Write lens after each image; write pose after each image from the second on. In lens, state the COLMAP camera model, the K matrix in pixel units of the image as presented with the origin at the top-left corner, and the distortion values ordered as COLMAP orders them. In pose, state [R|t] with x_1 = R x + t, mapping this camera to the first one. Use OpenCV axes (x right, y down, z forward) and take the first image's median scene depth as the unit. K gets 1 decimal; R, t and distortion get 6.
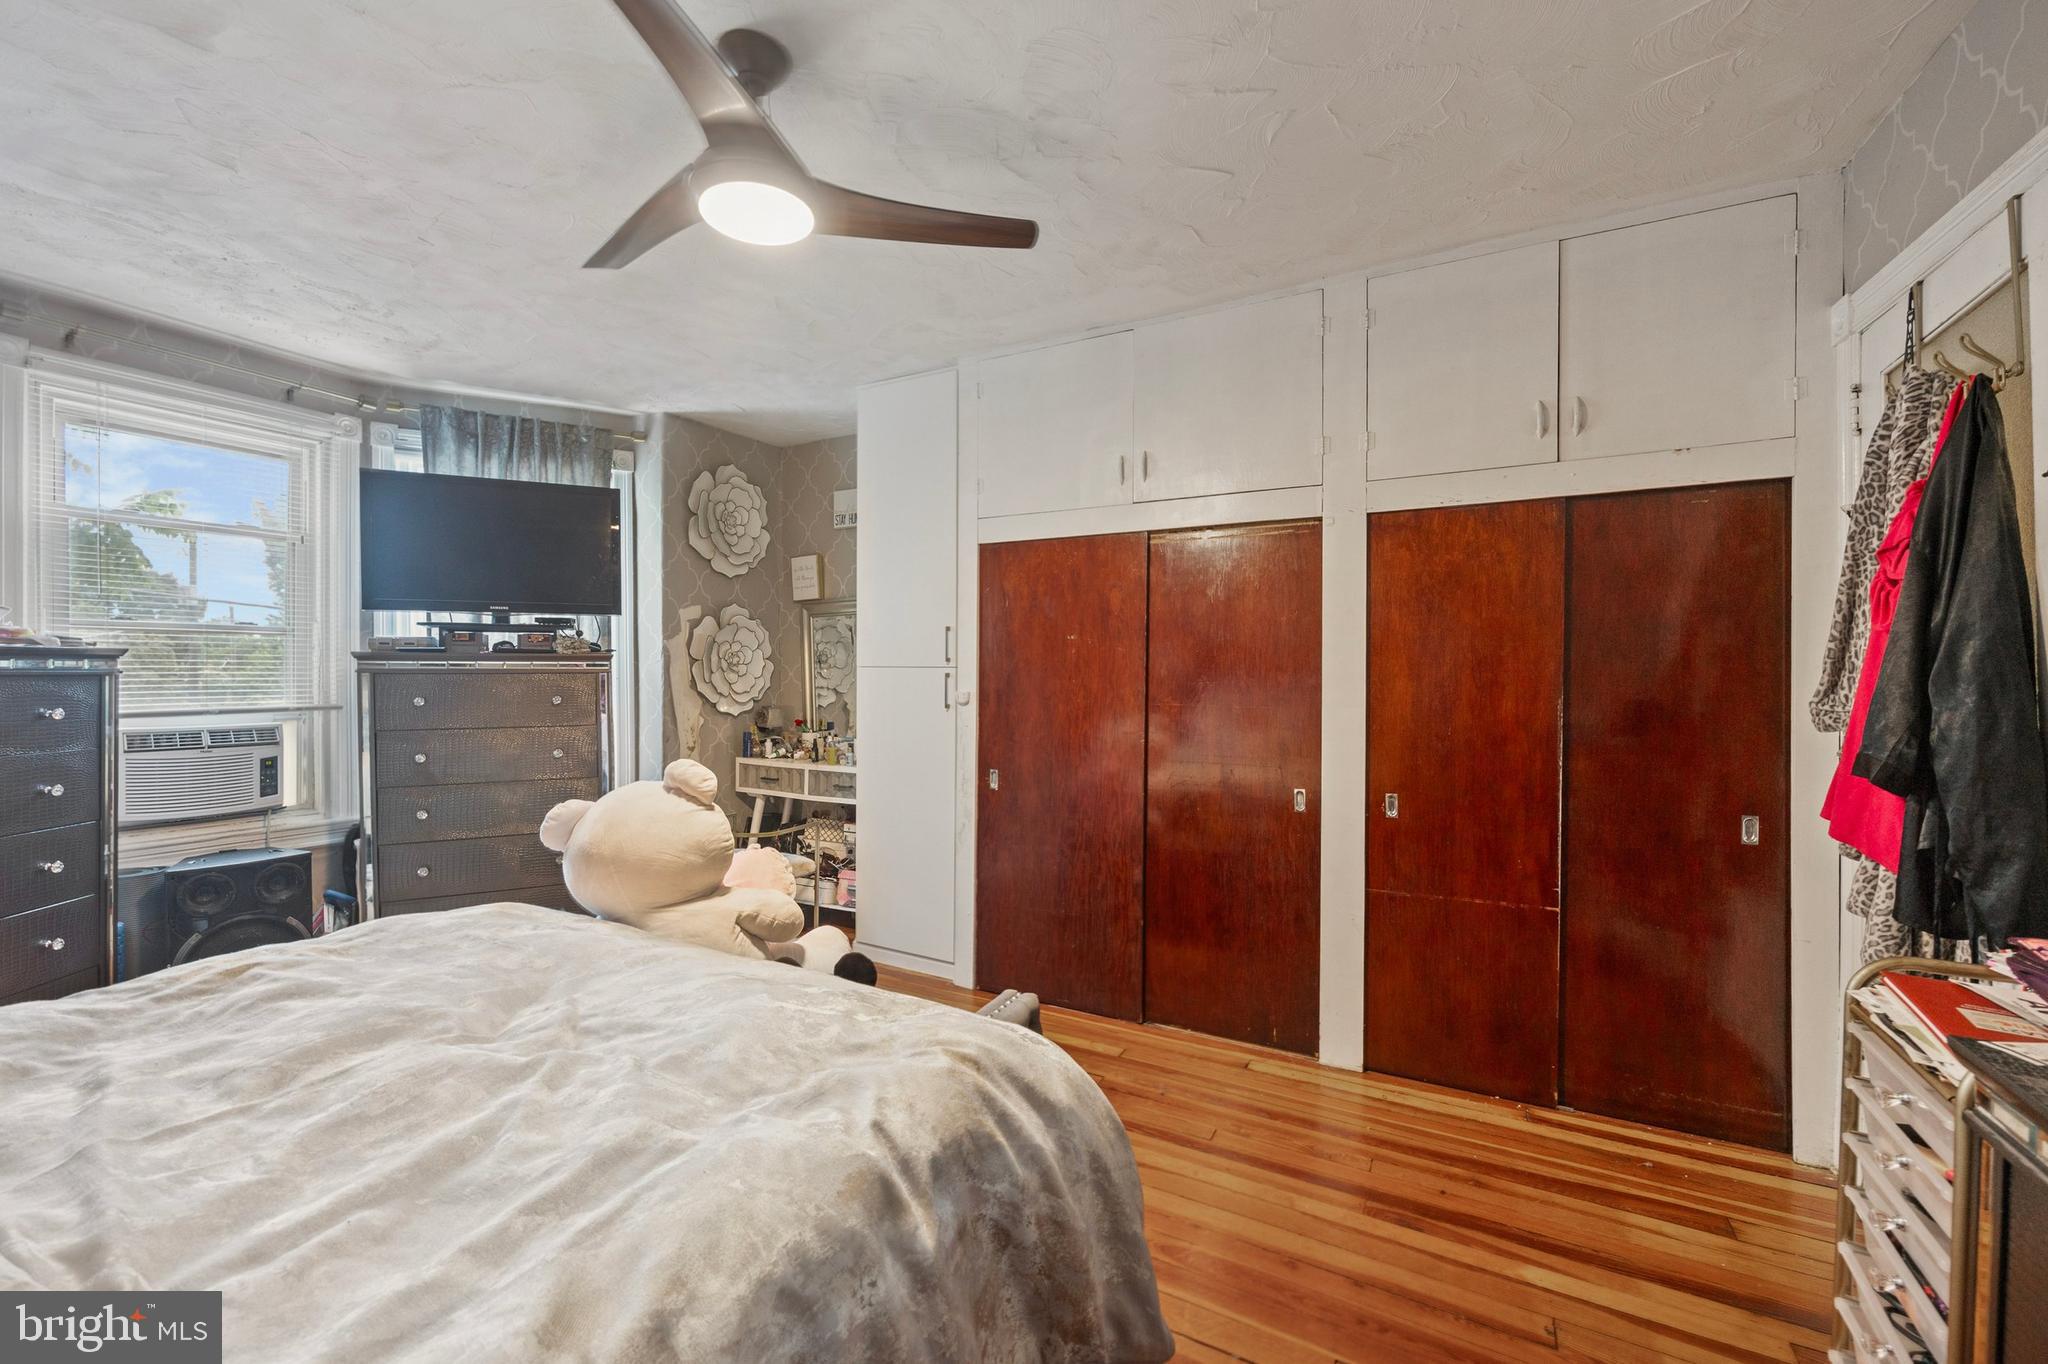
lens RADIAL K [[809.3, 0, 1022.9], [0, 809.3, 689.2], [0, 0, 1]] dist [-0.001688, -0.000034]
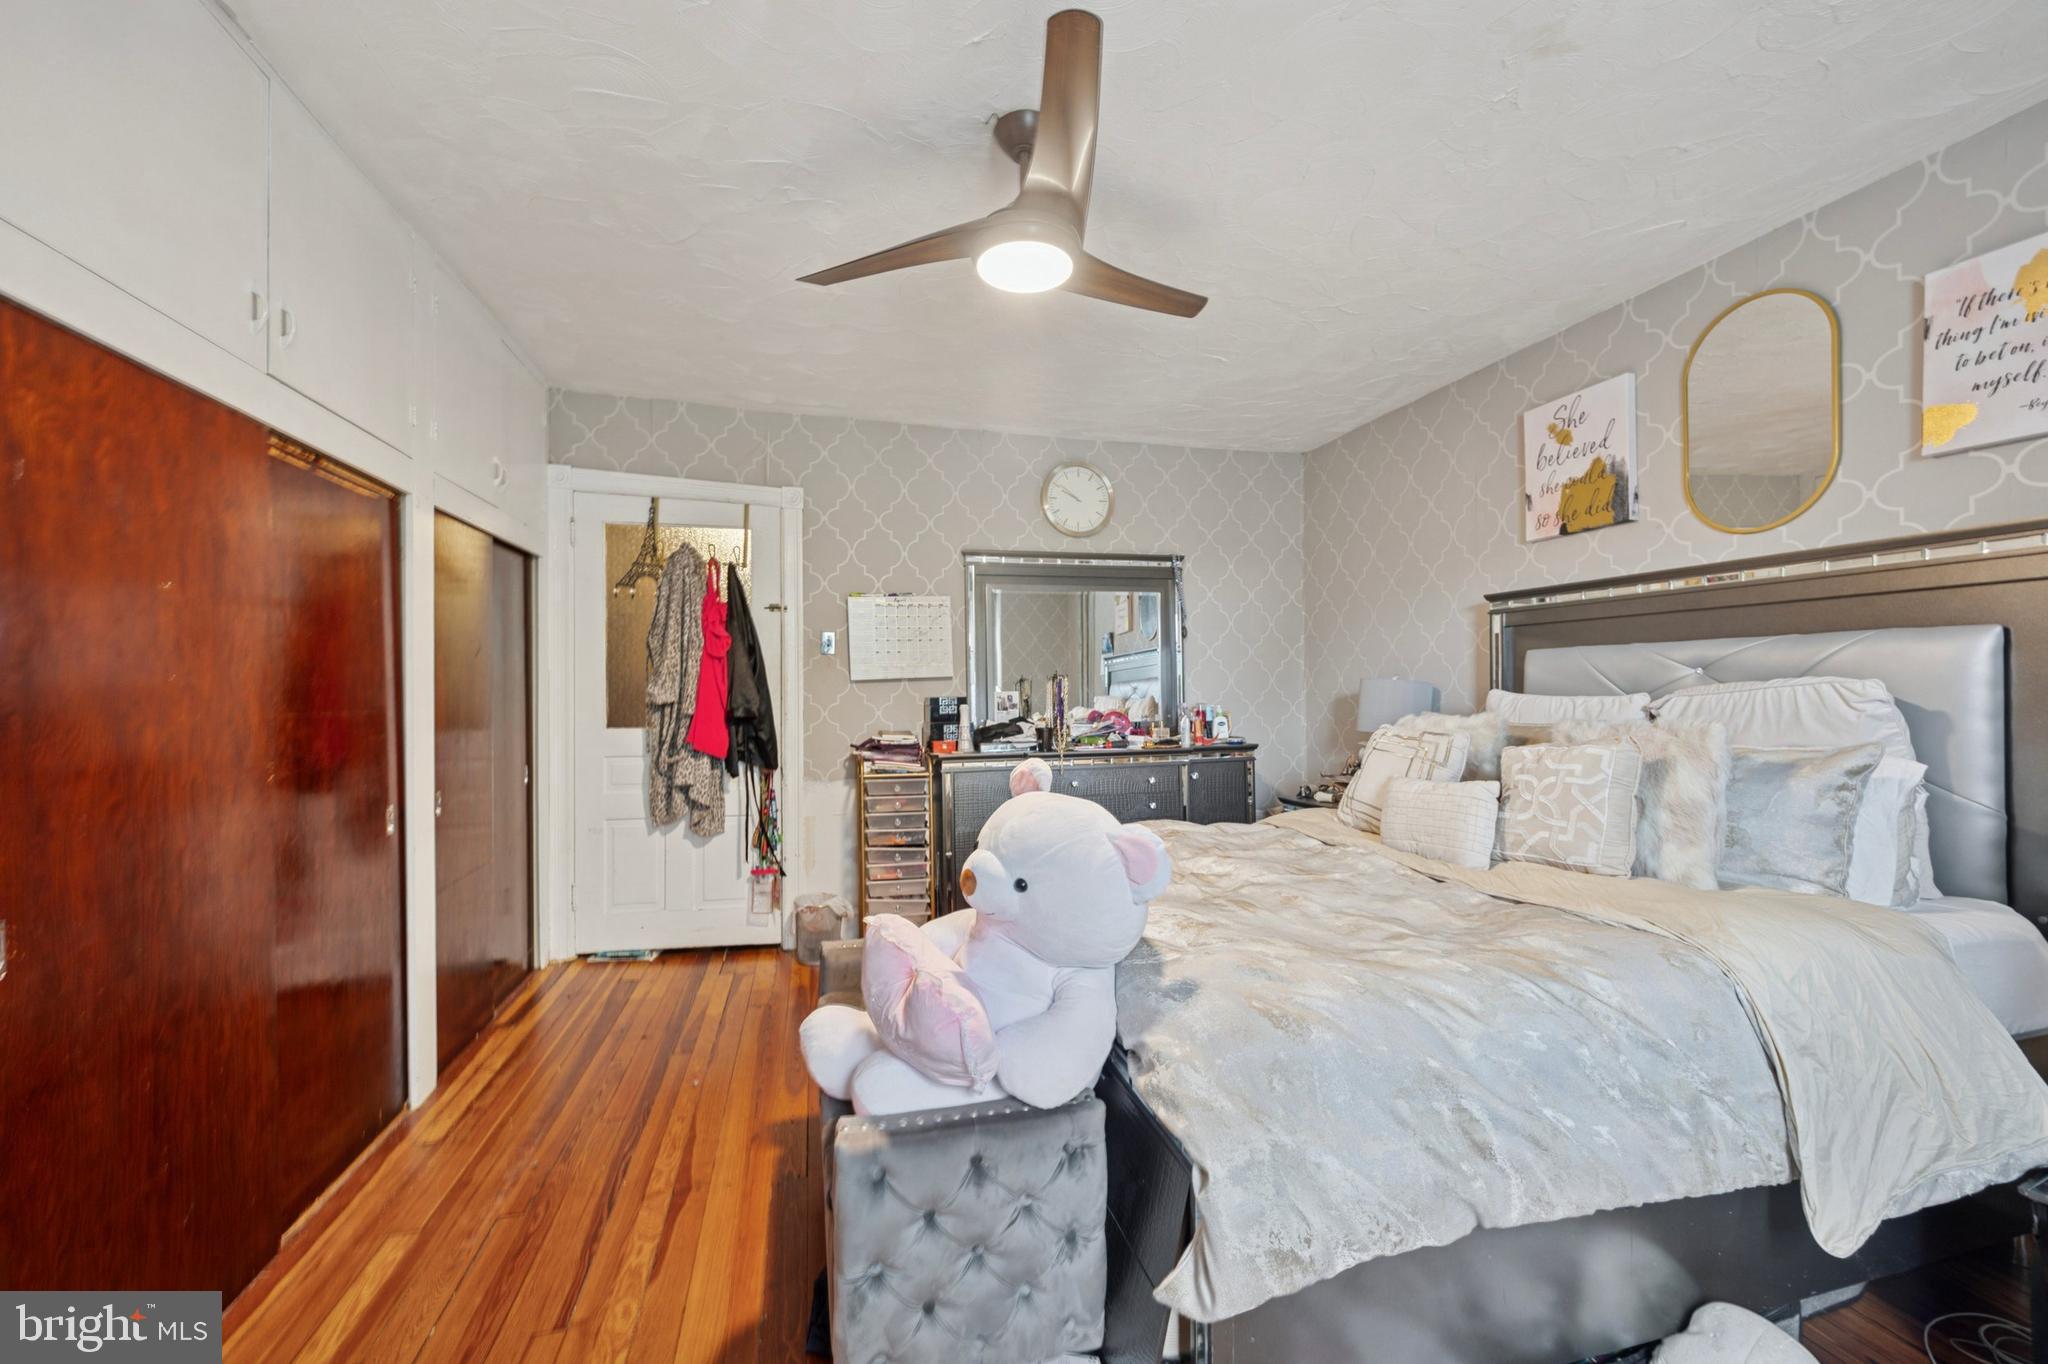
lens RADIAL K [[809.3, 0, 1022.9], [0, 809.3, 689.2], [0, 0, 1]] dist [-0.001688, -0.000034]
pose [[-0.685130, -0.009819, 0.728355, -0.752938], [0.007718, 0.999755, 0.020737, -0.011180], [-0.728380, 0.019829, -0.684886, 1.146322]]
